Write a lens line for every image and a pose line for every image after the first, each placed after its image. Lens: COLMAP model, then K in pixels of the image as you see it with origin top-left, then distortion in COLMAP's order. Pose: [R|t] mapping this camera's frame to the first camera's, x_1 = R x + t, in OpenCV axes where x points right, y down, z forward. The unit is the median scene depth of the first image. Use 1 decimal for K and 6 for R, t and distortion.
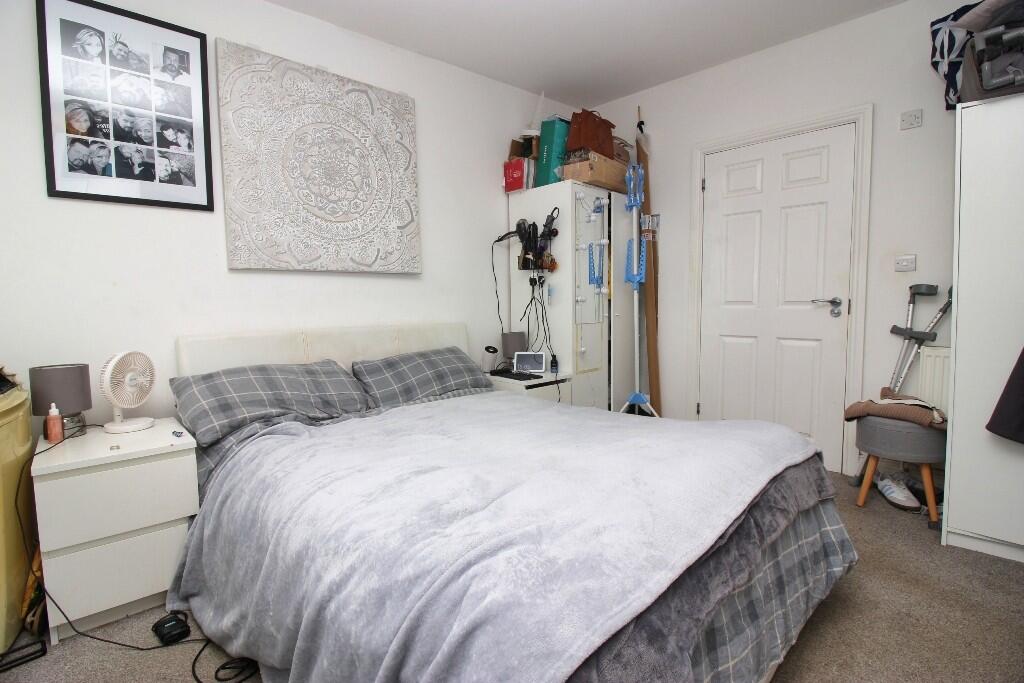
lens RADIAL K [[471.1, 0, 511.2], [0, 471.1, 336.3], [0, 0, 1]] dist [0.000479, -0.015326]
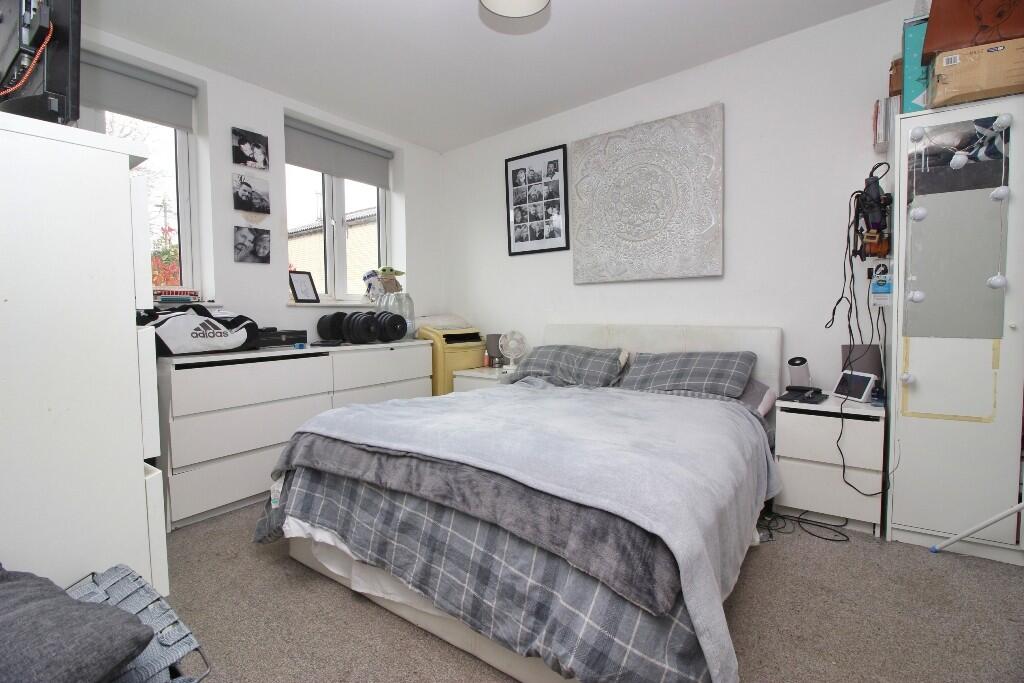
lens RADIAL K [[471.1, 0, 511.2], [0, 471.1, 336.3], [0, 0, 1]] dist [0.000479, -0.015326]
pose [[0.176594, 0.057576, -0.982598, 1.029498], [-0.067690, 0.996635, 0.046234, -0.029050], [0.981954, 0.058348, 0.179897, 0.562743]]
